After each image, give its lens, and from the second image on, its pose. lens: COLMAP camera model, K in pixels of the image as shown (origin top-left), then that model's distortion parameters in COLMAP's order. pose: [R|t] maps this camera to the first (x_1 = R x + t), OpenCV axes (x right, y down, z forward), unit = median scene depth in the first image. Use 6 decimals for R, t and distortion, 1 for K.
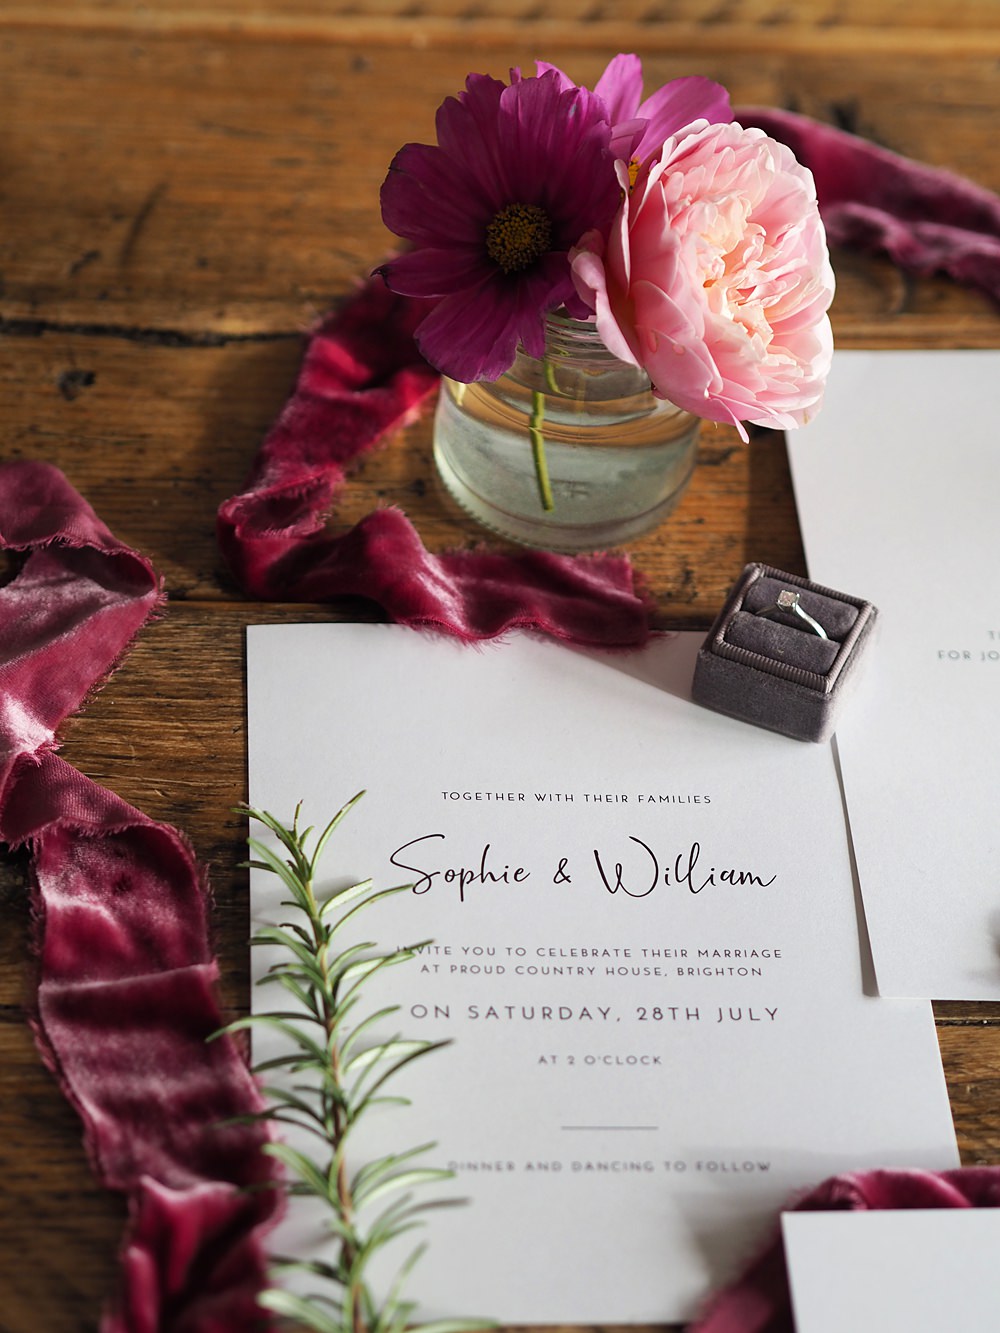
lens RADIAL K [[3818.4, 0, 486.5], [0, 3818.4, 676.1], [0, 0, 1]] dist [0.235924, 0.000000]
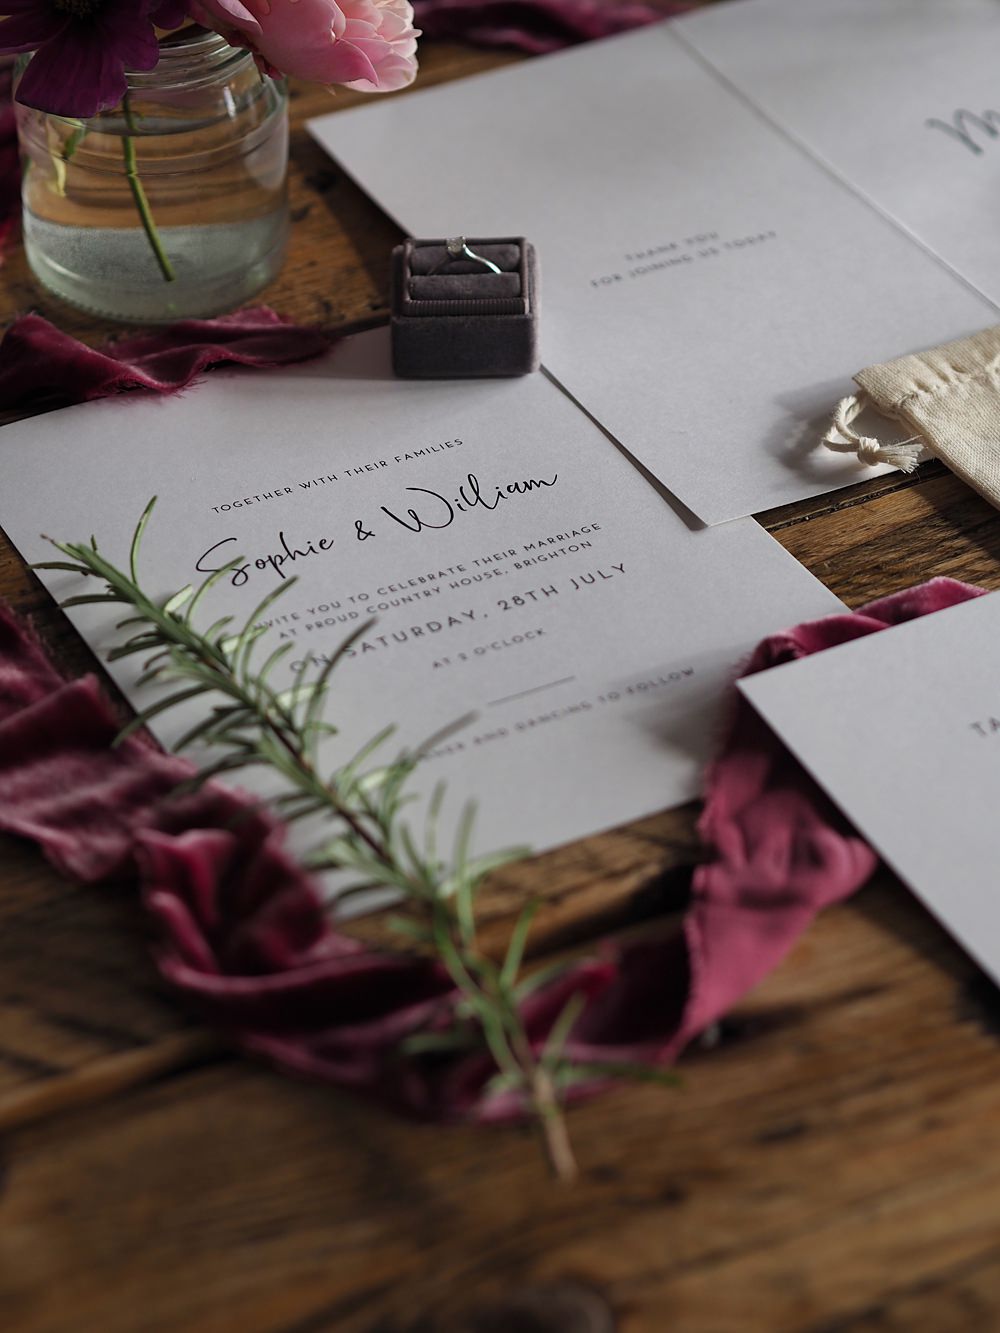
lens RADIAL K [[3818.4, 0, 502.2], [0, 3818.4, 672.9], [0, 0, 1]] dist [0.235924, 0.000000]
pose [[0.908580, -0.311481, 0.278320, -0.232988], [0.353707, 0.928141, -0.115956, 0.212250], [-0.222202, 0.203799, 0.953463, 0.059641]]
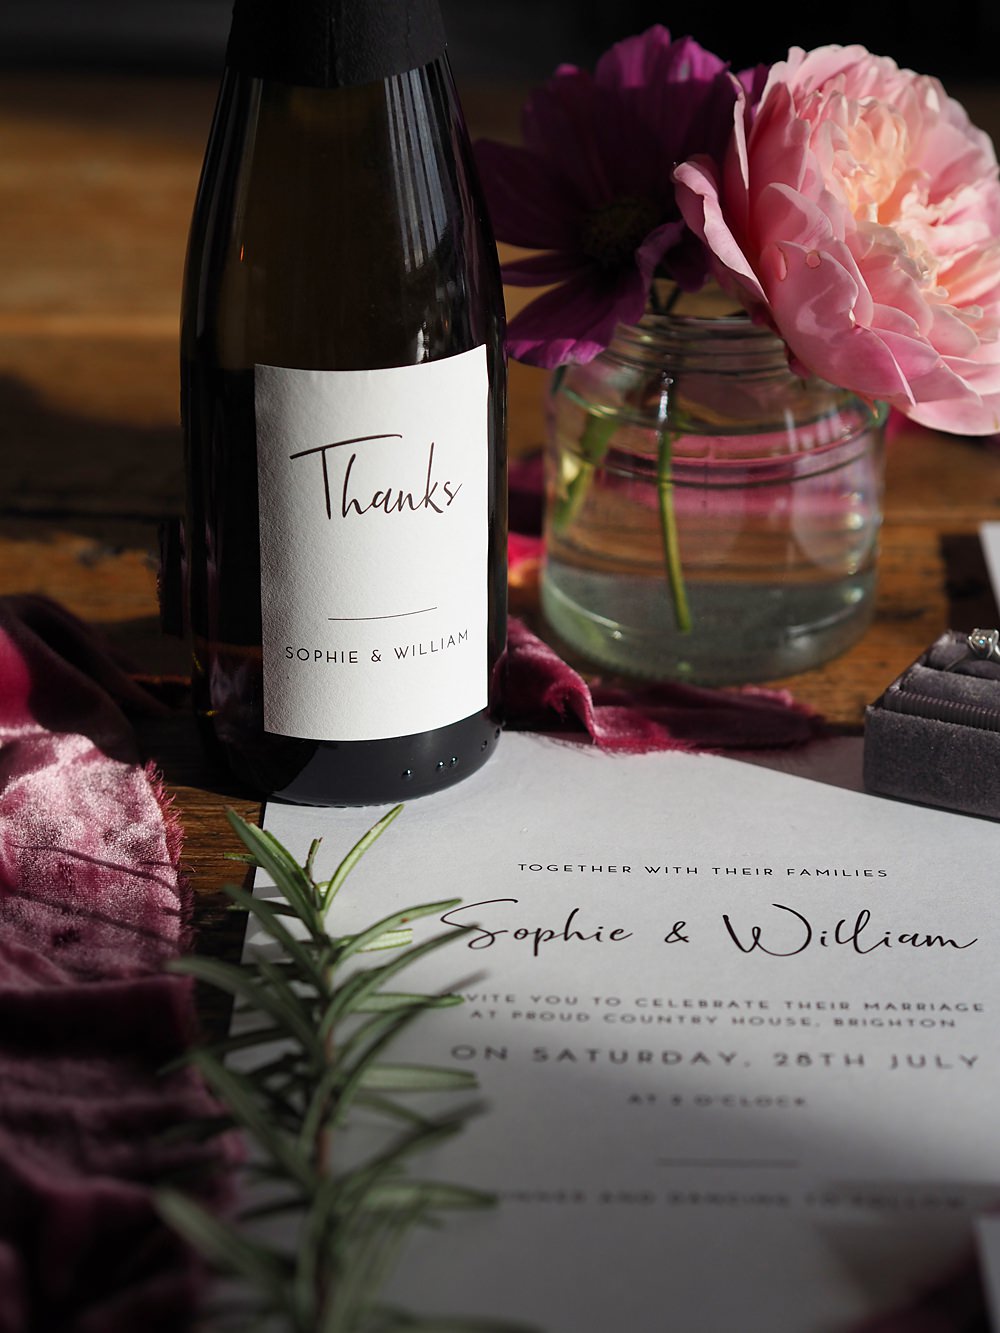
lens RADIAL K [[3818.4, 0, 512.1], [0, 3818.4, 658.0], [0, 0, 1]] dist [0.235924, 0.000000]
pose [[0.995623, -0.034877, -0.086710, 0.053286], [-0.001692, 0.920884, -0.389833, 0.285720], [0.093446, 0.388273, 0.916794, 0.312167]]
